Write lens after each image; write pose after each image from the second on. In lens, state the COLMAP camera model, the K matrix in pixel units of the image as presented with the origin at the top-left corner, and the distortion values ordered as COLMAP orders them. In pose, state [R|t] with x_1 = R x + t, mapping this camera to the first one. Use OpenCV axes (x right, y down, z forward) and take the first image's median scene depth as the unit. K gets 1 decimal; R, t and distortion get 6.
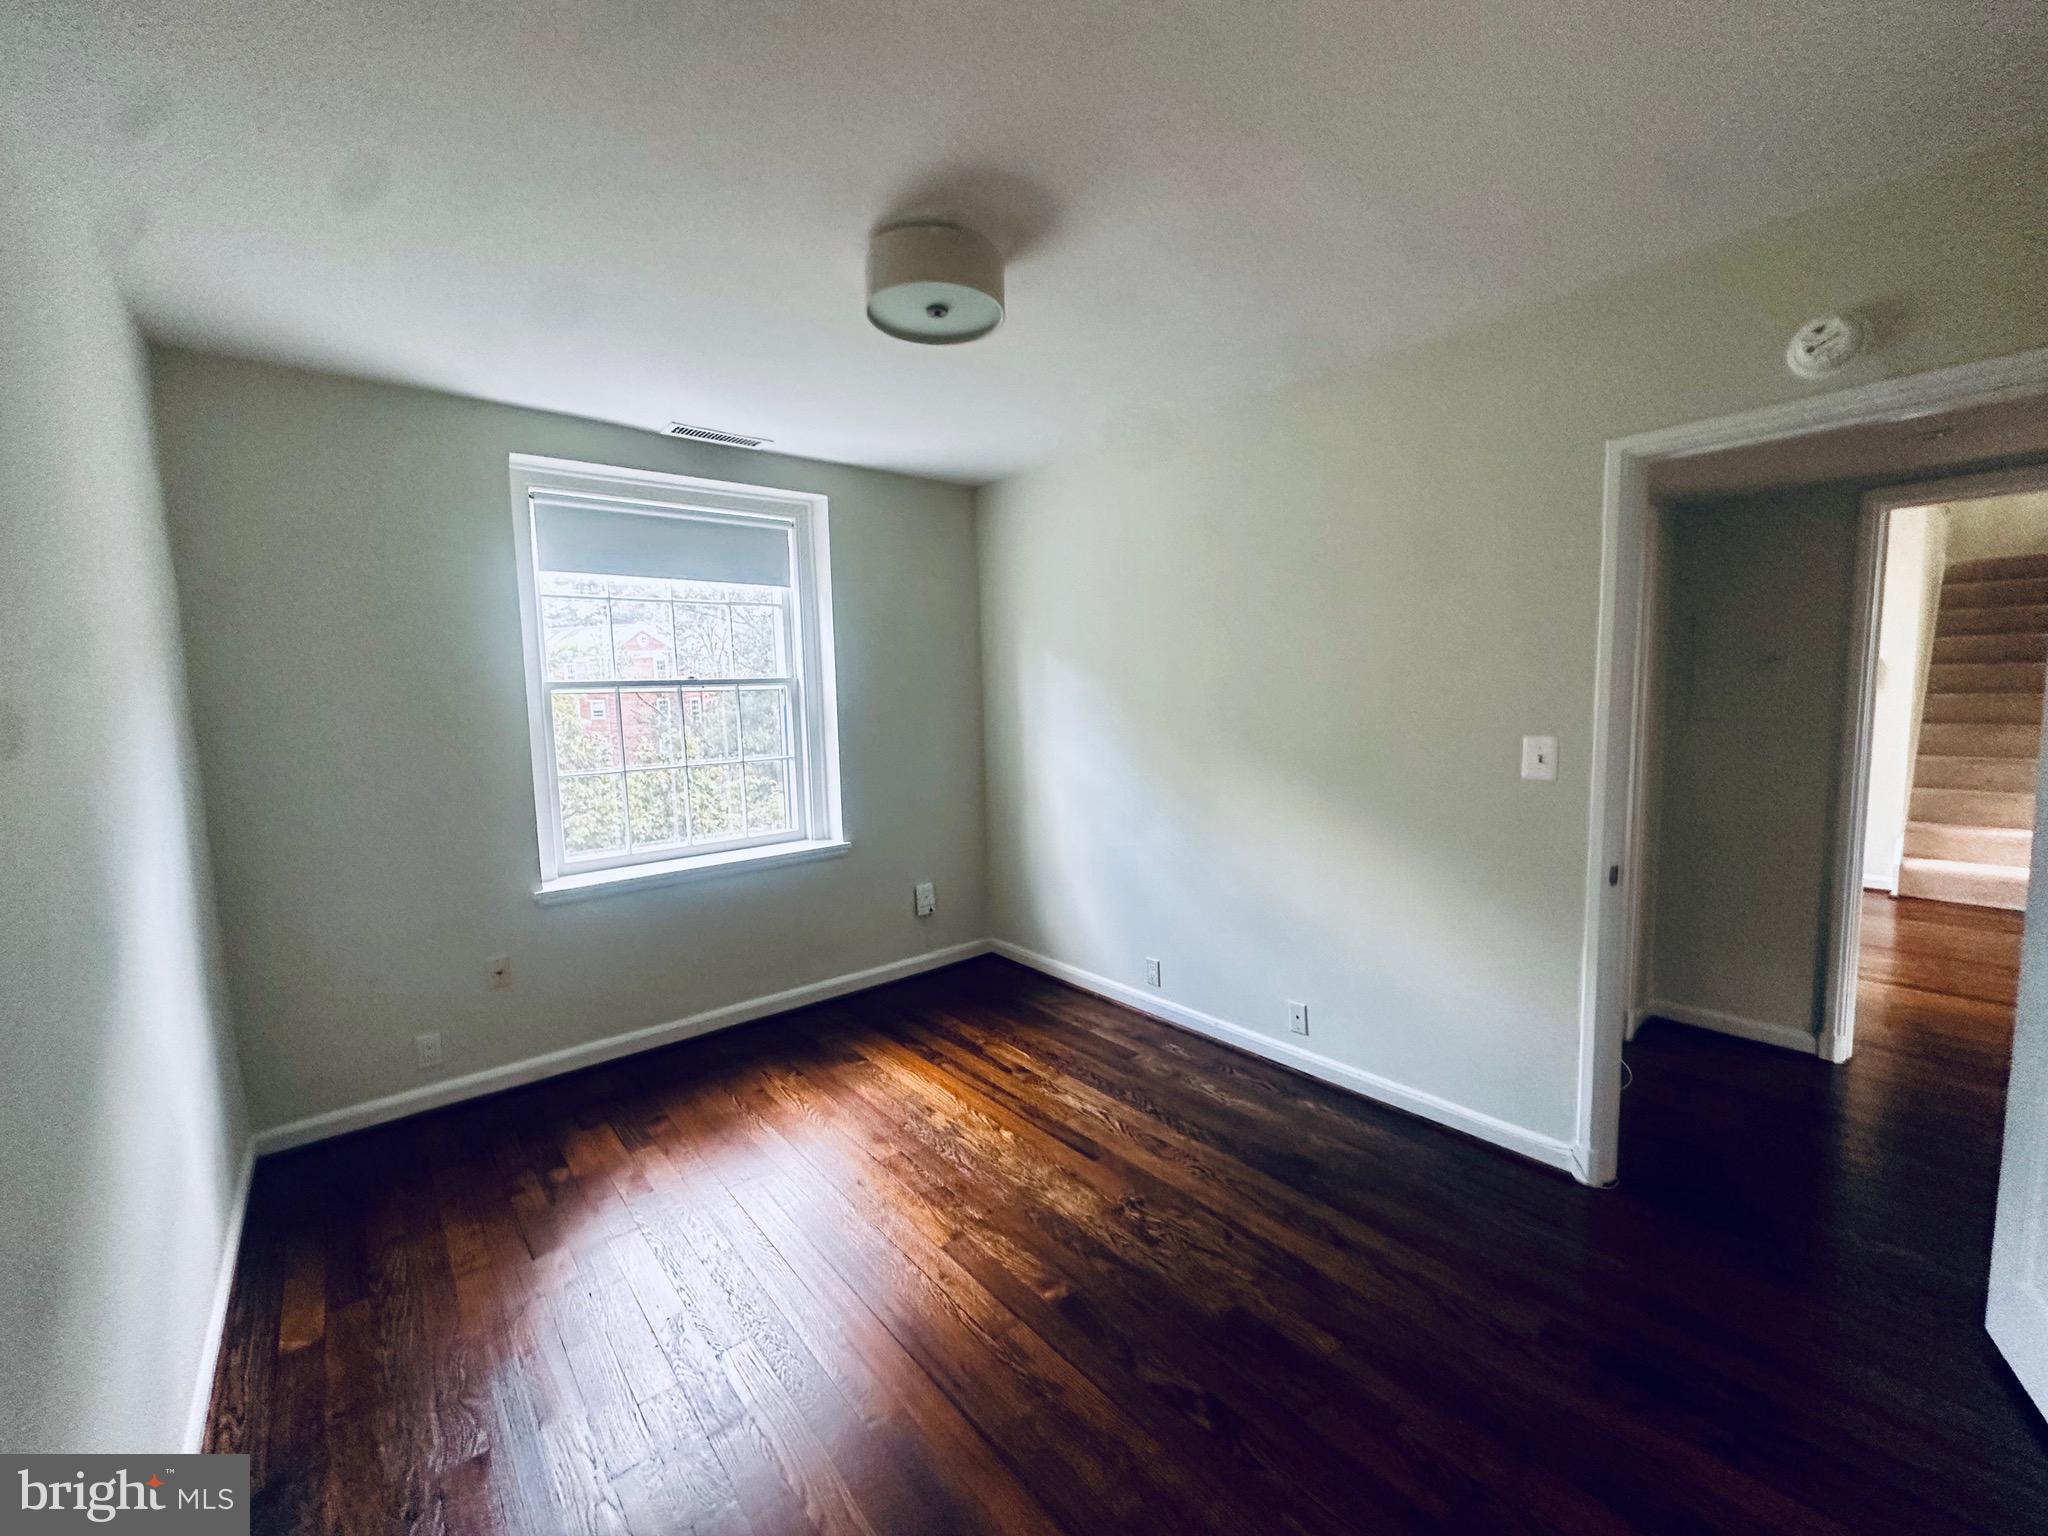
lens RADIAL K [[809.5, 0, 974.6], [0, 809.5, 757.4], [0, 0, 1]] dist [-0.000372, 0.000041]
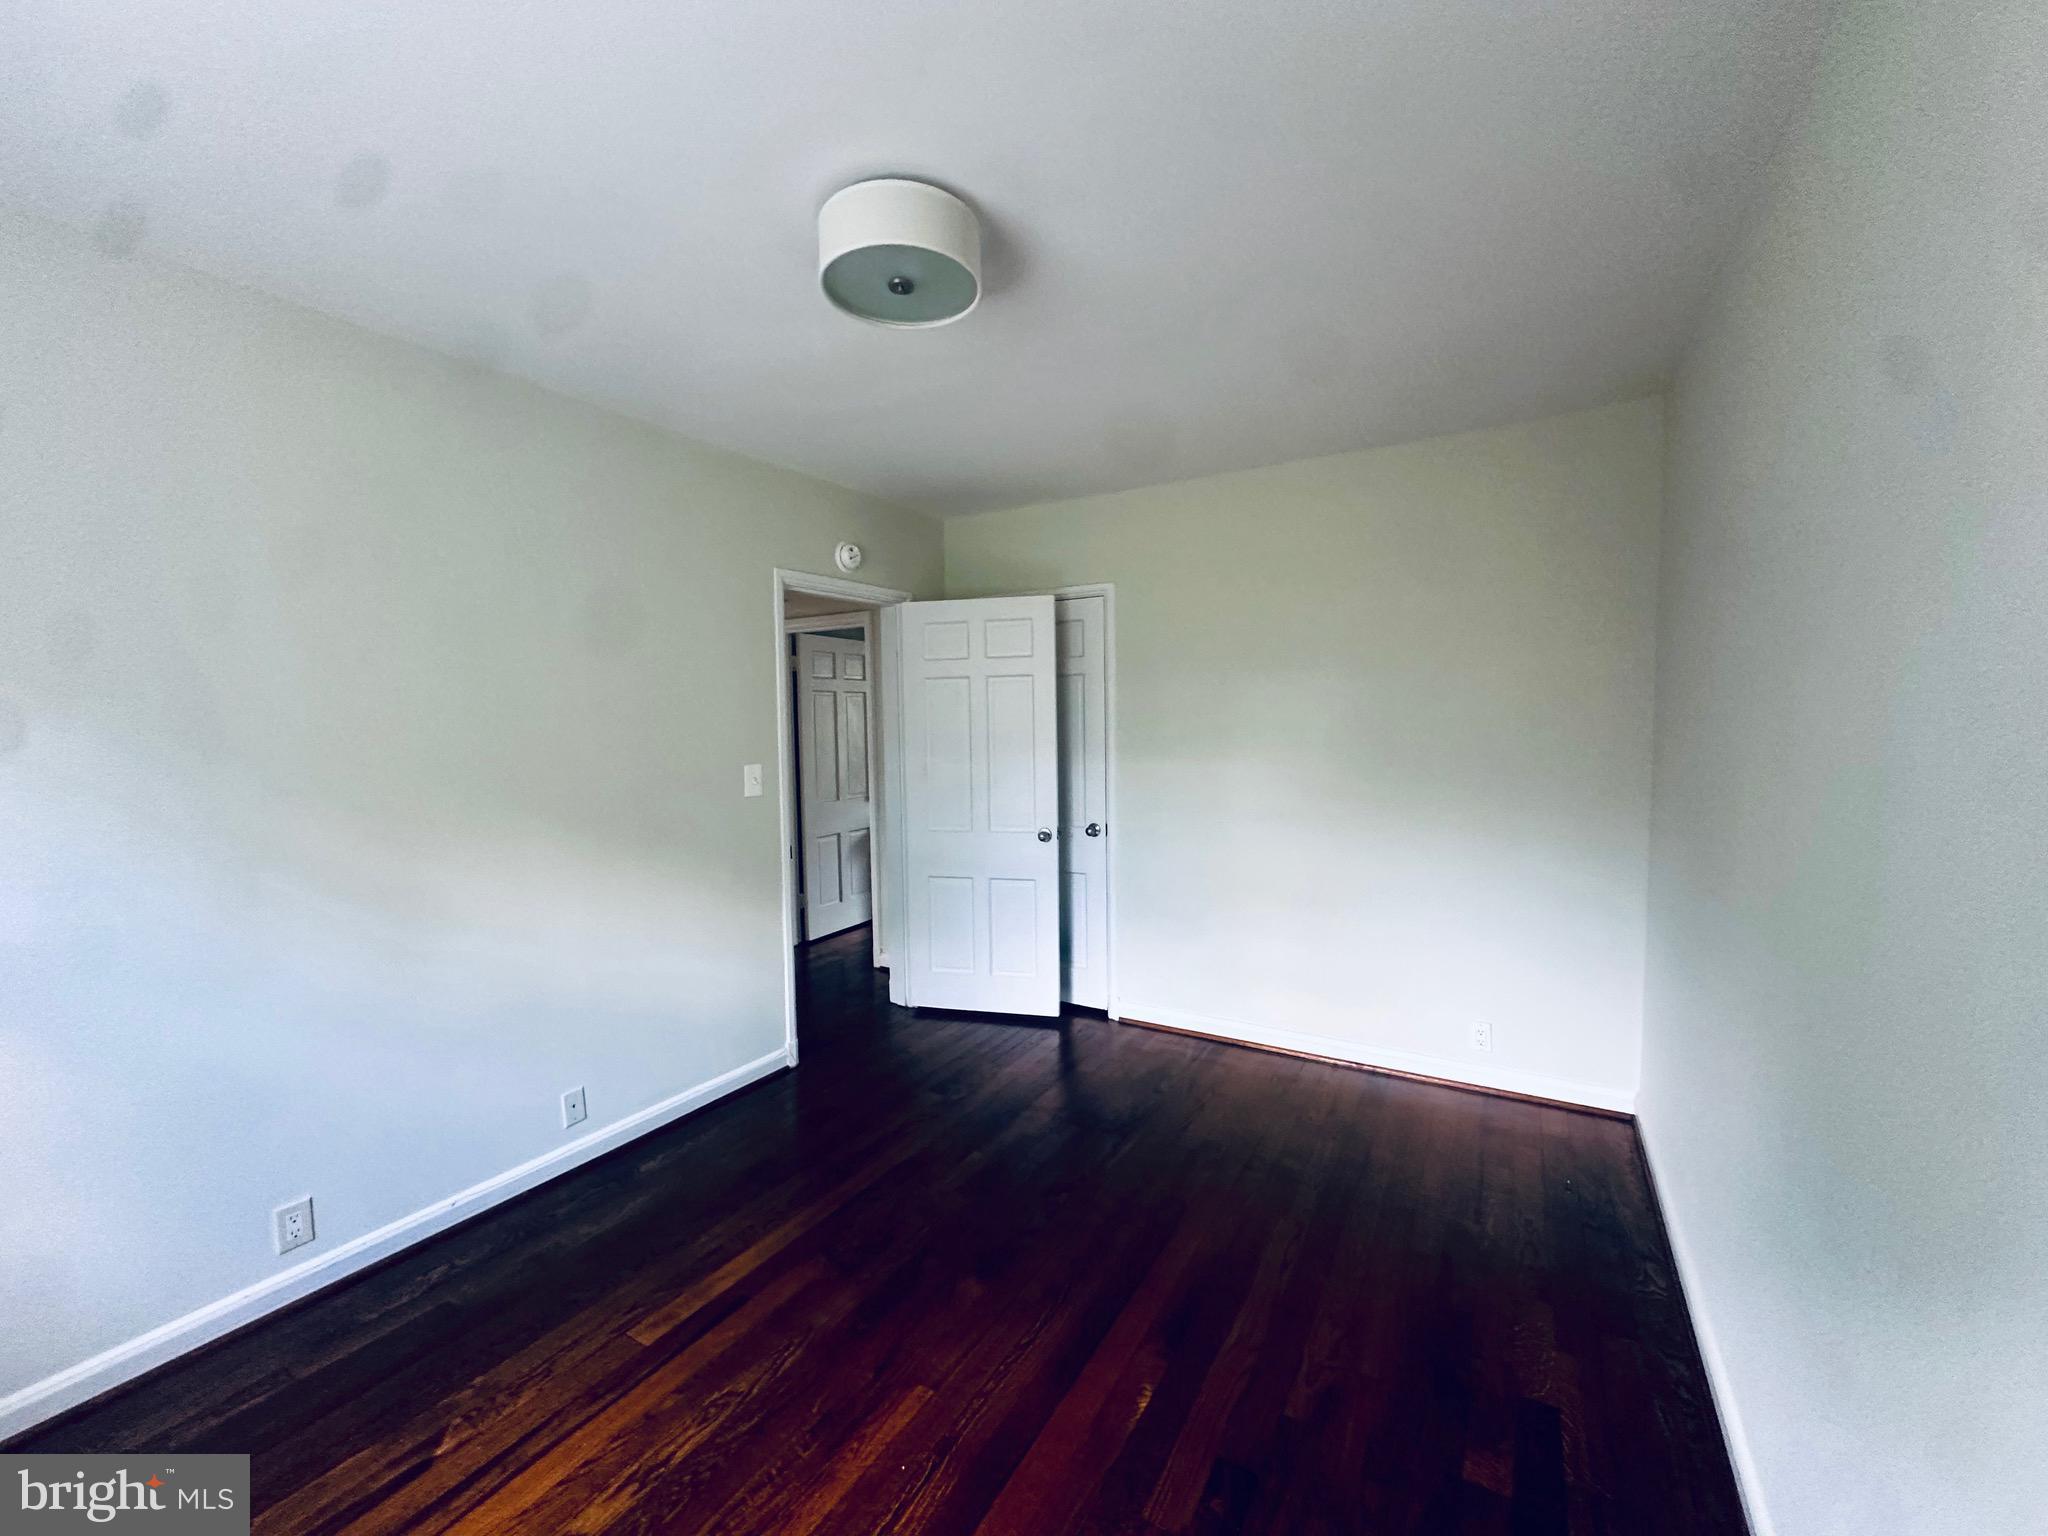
lens RADIAL K [[817.7, 0, 1021.9], [0, 817.7, 765.0], [0, 0, 1]] dist [-0.003136, -0.000067]
pose [[-0.335768, -0.018333, 0.941766, -0.684298], [0.114799, 0.991561, 0.060231, -0.050639], [-0.934923, 0.128338, -0.330829, 0.916042]]
